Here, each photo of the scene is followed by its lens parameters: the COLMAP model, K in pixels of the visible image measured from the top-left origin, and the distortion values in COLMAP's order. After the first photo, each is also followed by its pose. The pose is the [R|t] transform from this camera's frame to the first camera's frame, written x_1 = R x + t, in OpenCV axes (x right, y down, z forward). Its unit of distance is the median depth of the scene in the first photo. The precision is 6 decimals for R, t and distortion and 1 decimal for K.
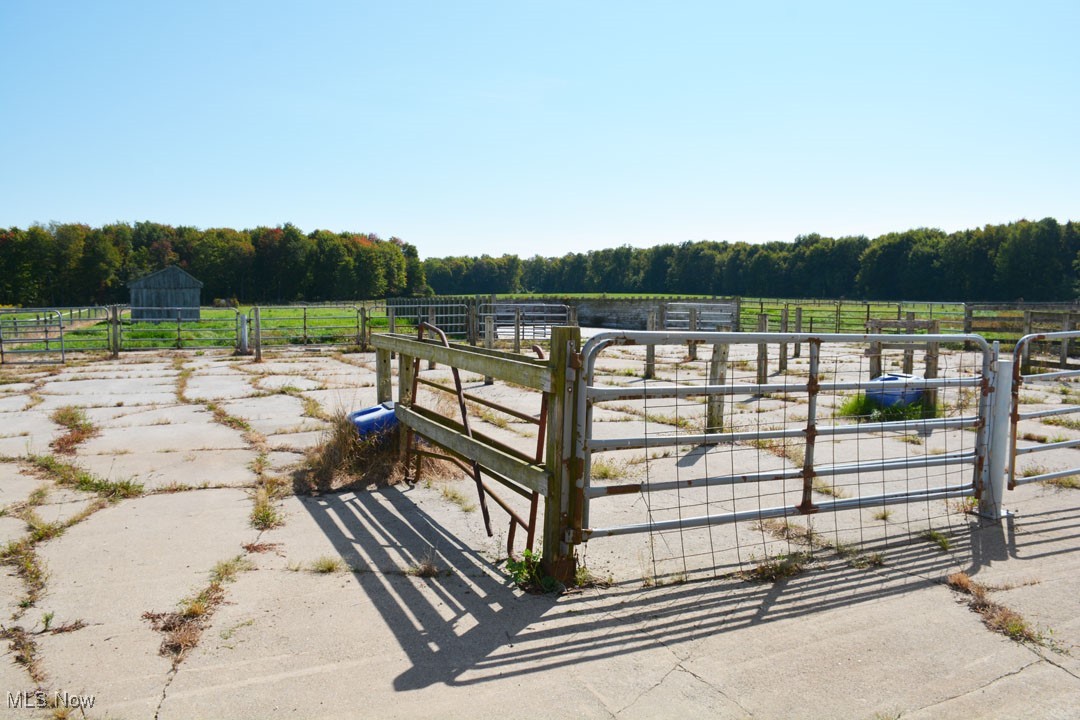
lens RADIAL K [[848.7, 0, 540.0], [0, 848.7, 360.0], [0, 0, 1]] dist [-0.149597, 0.110172]
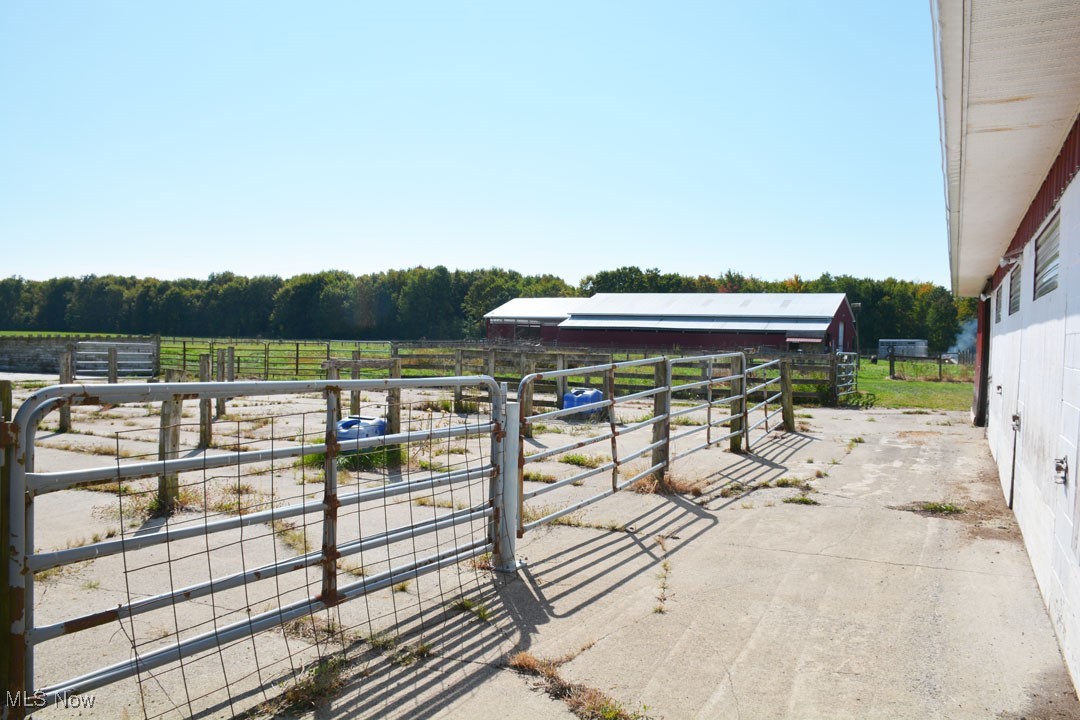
lens RADIAL K [[848.7, 0, 540.0], [0, 848.7, 360.0], [0, 0, 1]] dist [-0.149597, 0.110172]
pose [[0.781073, -0.008231, 0.624385, -0.020365], [0.037156, 0.998754, -0.033315, -0.016454], [-0.623333, 0.049221, 0.780406, 0.237269]]
